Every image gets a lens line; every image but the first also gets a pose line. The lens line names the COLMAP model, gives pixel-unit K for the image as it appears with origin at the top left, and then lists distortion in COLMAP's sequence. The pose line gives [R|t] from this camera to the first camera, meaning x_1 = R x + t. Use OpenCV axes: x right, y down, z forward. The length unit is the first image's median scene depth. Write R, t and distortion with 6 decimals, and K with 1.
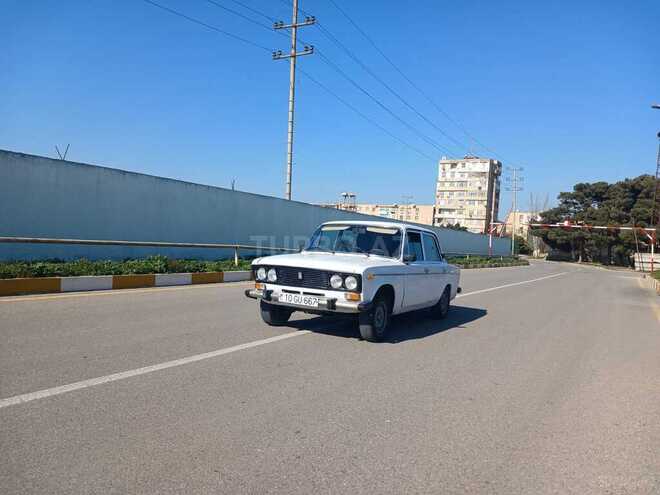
lens RADIAL K [[500.5, 0, 330.0], [0, 500.5, 247.5], [0, 0, 1]] dist [0.069746, -0.001641]
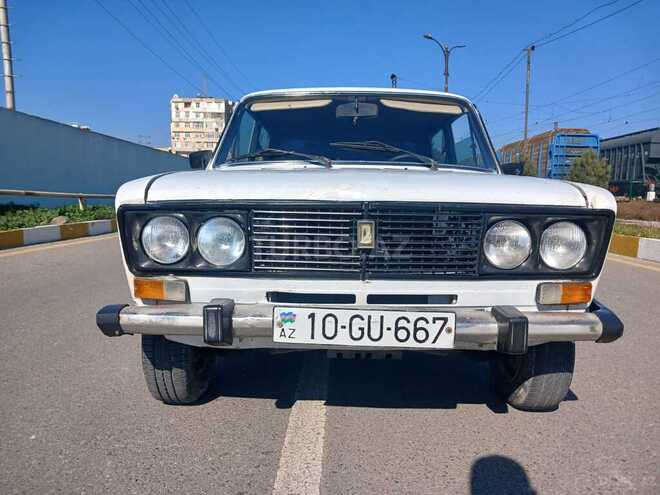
lens RADIAL K [[520.0, 0, 332.0], [0, 520.0, 258.6], [0, 0, 1]] dist [0.031316, -0.056495]
pose [[0.878717, -0.100115, 0.466727, -0.170463], [0.041122, 0.990000, 0.134938, 0.027456], [-0.475569, -0.099380, 0.874047, 0.666248]]
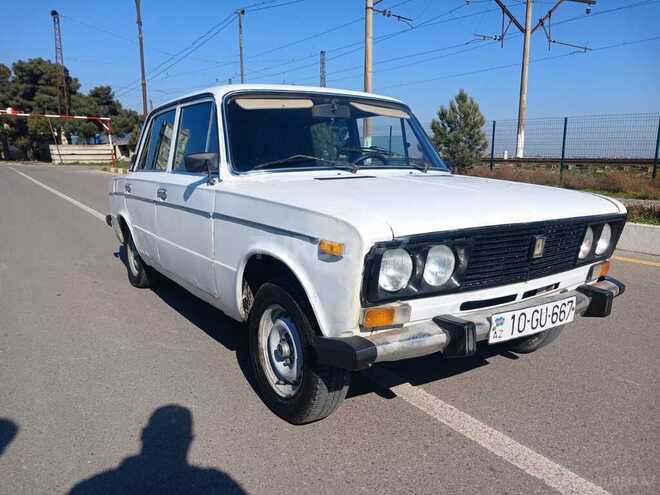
lens RADIAL K [[518.7, 0, 337.2], [0, 518.7, 261.8], [0, 0, 1]] dist [0.000307, -0.002462]
pose [[0.455676, -0.233921, 0.858860, -0.353712], [0.030258, 0.968366, 0.247692, -0.019480], [-0.889631, -0.086880, 0.448339, 0.826687]]
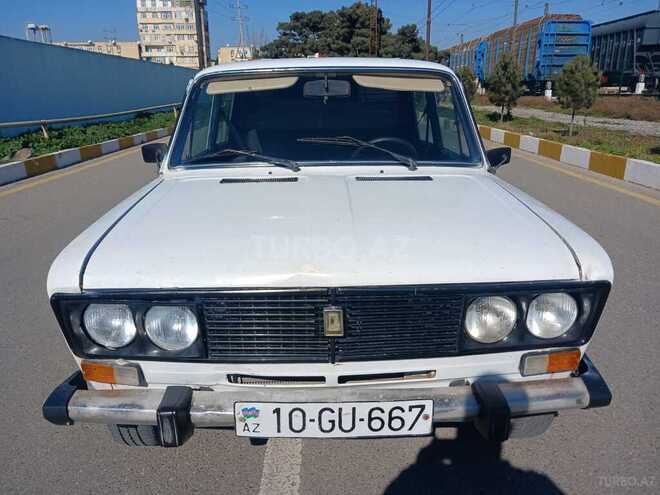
lens RADIAL K [[522.2, 0, 327.5], [0, 522.2, 250.5], [0, 0, 1]] dist [-0.004815, 0.000028]
pose [[0.863716, -0.213844, 0.456361, -0.138777], [0.070065, 0.947673, 0.311460, -0.041139], [-0.499085, -0.237038, 0.833503, 0.697889]]
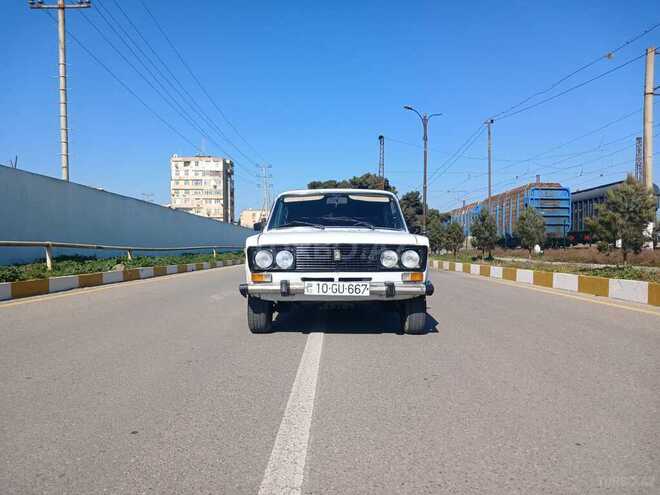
lens RADIAL K [[512.7, 0, 316.4], [0, 512.7, 245.7], [0, 0, 1]] dist [0.032271, -0.005080]
pose [[0.886736, -0.054796, 0.459018, -0.360487], [0.056326, 0.998359, 0.010369, 0.028684], [-0.458832, 0.016660, 0.888367, 0.312434]]
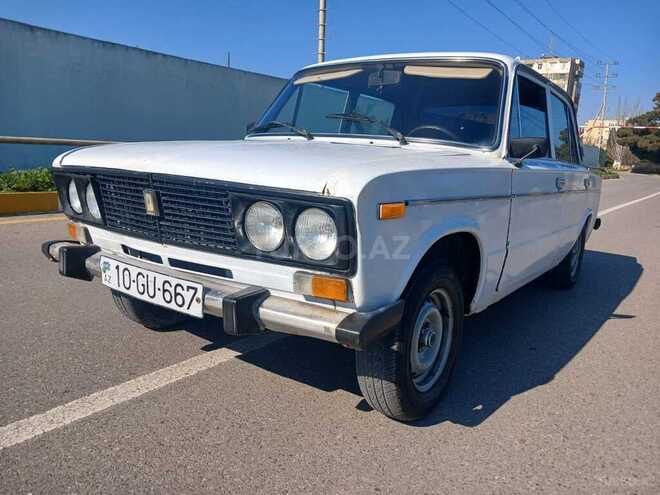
lens RADIAL K [[518.7, 0, 337.2], [0, 518.7, 261.8], [0, 0, 1]] dist [0.000307, -0.002462]
pose [[0.995037, 0.011980, -0.098777, 0.065248], [0.007075, 0.981695, 0.190331, 0.028663], [0.099249, -0.190085, 0.976738, 0.613473]]
